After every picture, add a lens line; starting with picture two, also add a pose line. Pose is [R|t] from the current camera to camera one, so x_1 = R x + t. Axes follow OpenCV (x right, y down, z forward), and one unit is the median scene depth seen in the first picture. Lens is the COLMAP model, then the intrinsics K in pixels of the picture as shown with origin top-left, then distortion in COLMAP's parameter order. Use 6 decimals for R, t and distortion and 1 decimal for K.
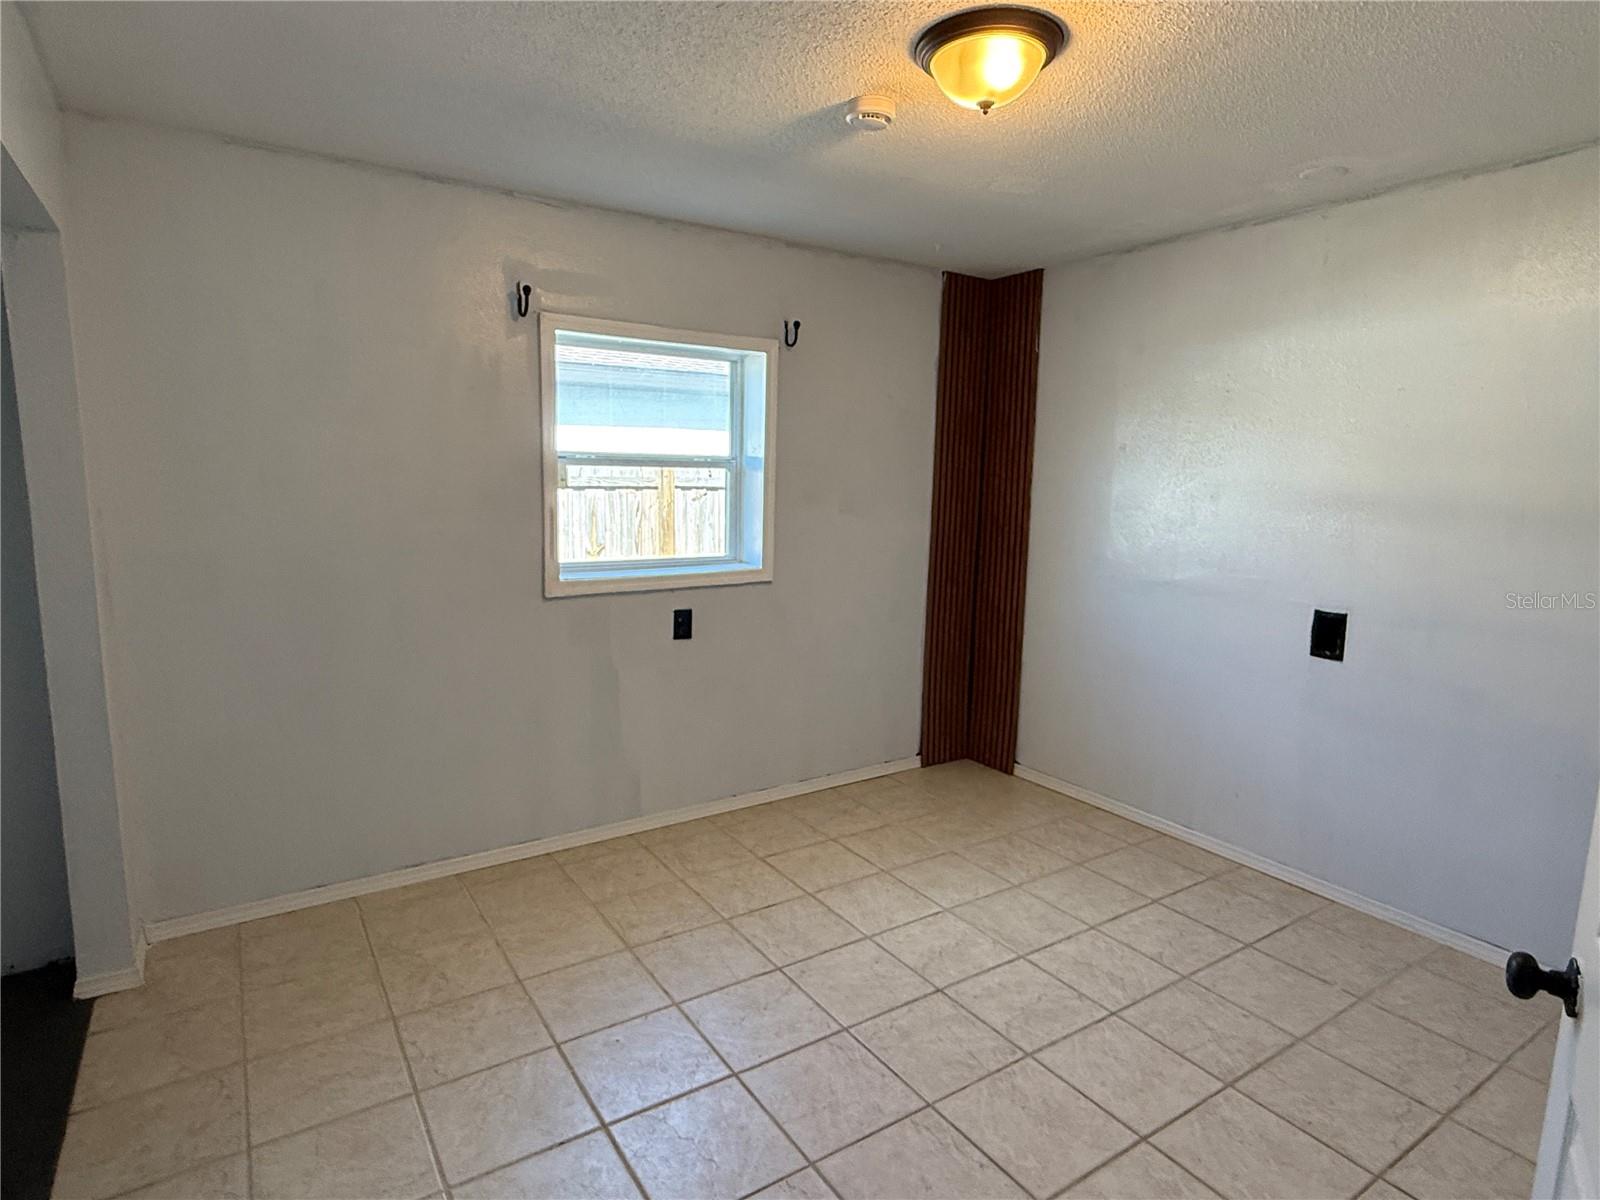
lens RADIAL K [[884.9, 0, 800.0], [0, 884.9, 600.0], [0, 0, 1]] dist [-0.001020, -0.001060]
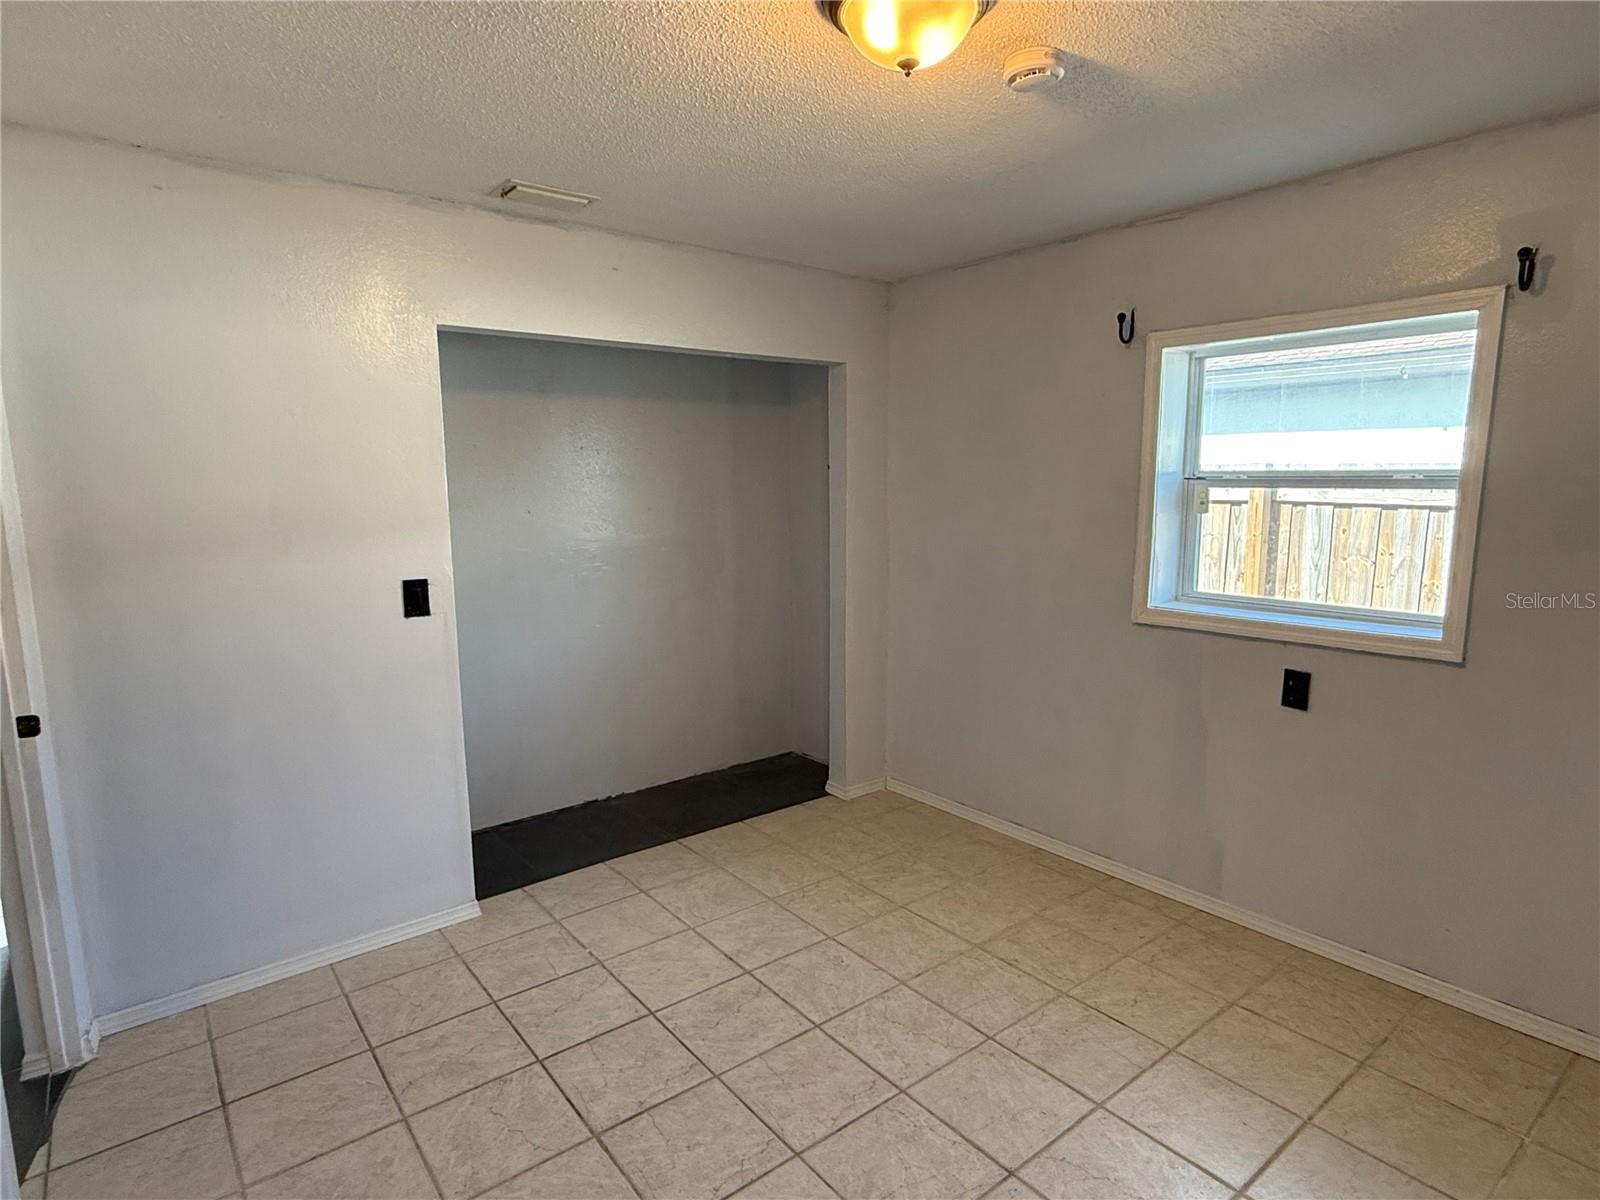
lens RADIAL K [[884.9, 0, 800.0], [0, 884.9, 600.0], [0, 0, 1]] dist [-0.001020, -0.001060]
pose [[0.074981, 0.115838, -0.990434, 0.670773], [-0.138064, 0.984870, 0.104735, -0.079832], [0.987581, 0.128890, 0.089840, 0.548419]]
